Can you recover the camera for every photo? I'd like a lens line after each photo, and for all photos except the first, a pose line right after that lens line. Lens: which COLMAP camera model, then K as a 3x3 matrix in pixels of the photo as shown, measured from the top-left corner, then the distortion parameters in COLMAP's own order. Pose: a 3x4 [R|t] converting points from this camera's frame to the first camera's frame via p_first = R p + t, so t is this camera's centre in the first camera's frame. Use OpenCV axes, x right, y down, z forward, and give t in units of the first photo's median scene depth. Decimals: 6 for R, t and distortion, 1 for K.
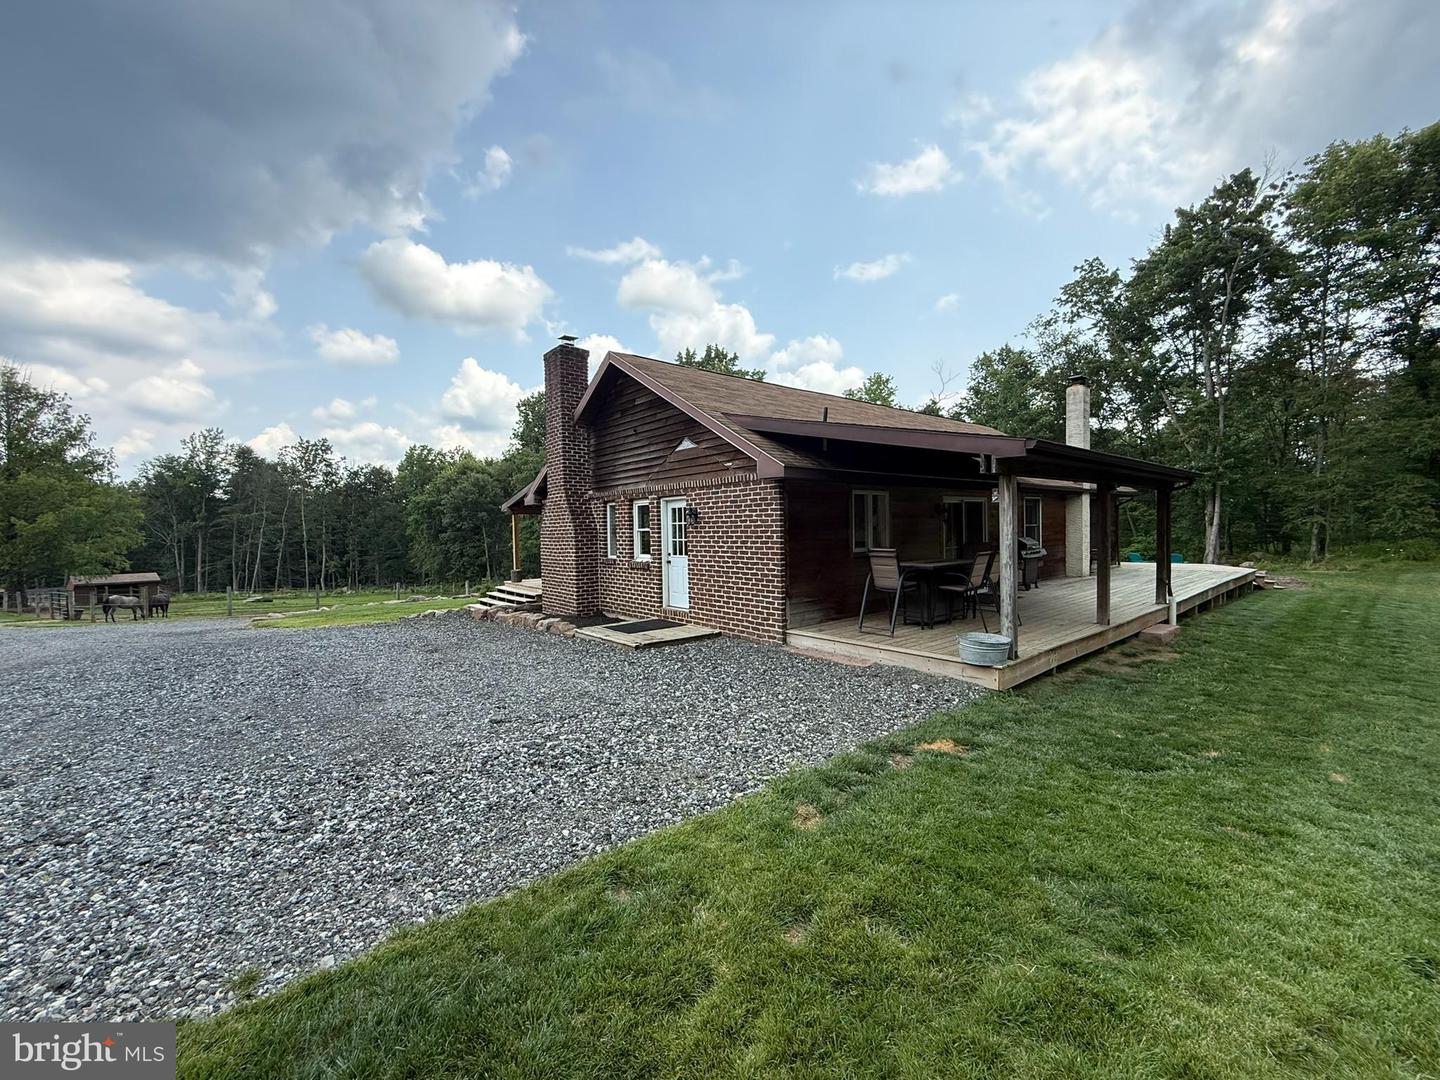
lens RADIAL K [[579.5, 0, 731.3], [0, 579.5, 536.4], [0, 0, 1]] dist [-0.008726, 0.001988]
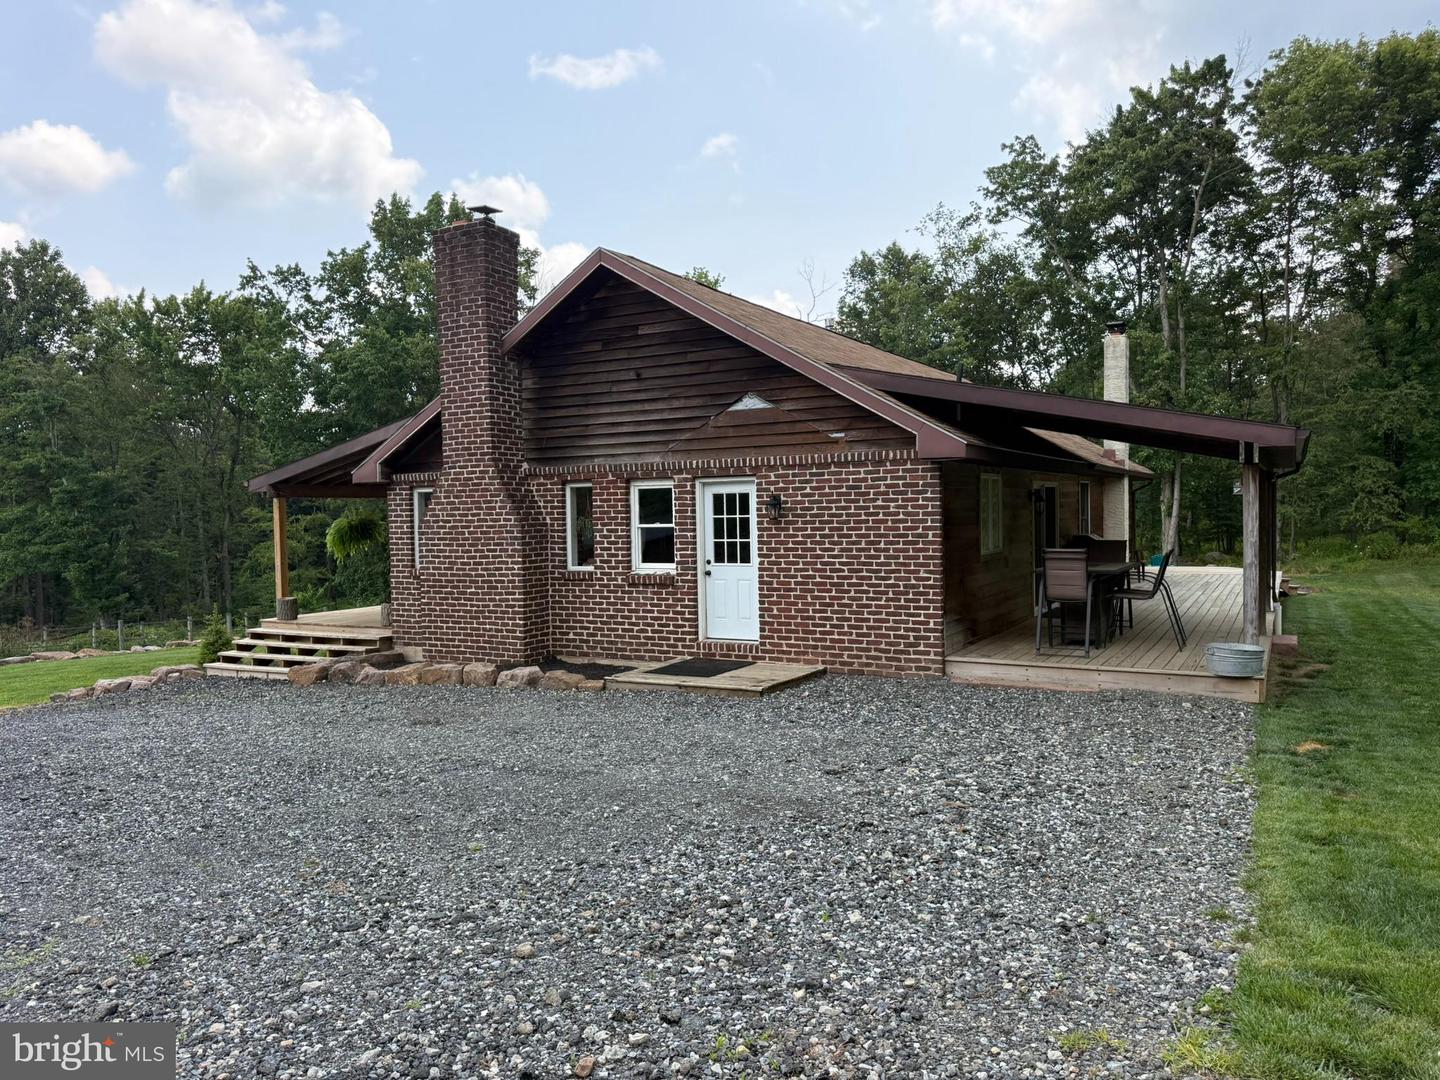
lens RADIAL K [[1020.5, 0, 708.1], [0, 1020.5, 547.7], [0, 0, 1]] dist [0.008925, -0.036340]
pose [[0.938878, -0.009773, 0.344111, -0.483123], [0.004893, 0.999875, 0.015047, -0.003395], [-0.344215, -0.012443, 0.938808, -0.111247]]
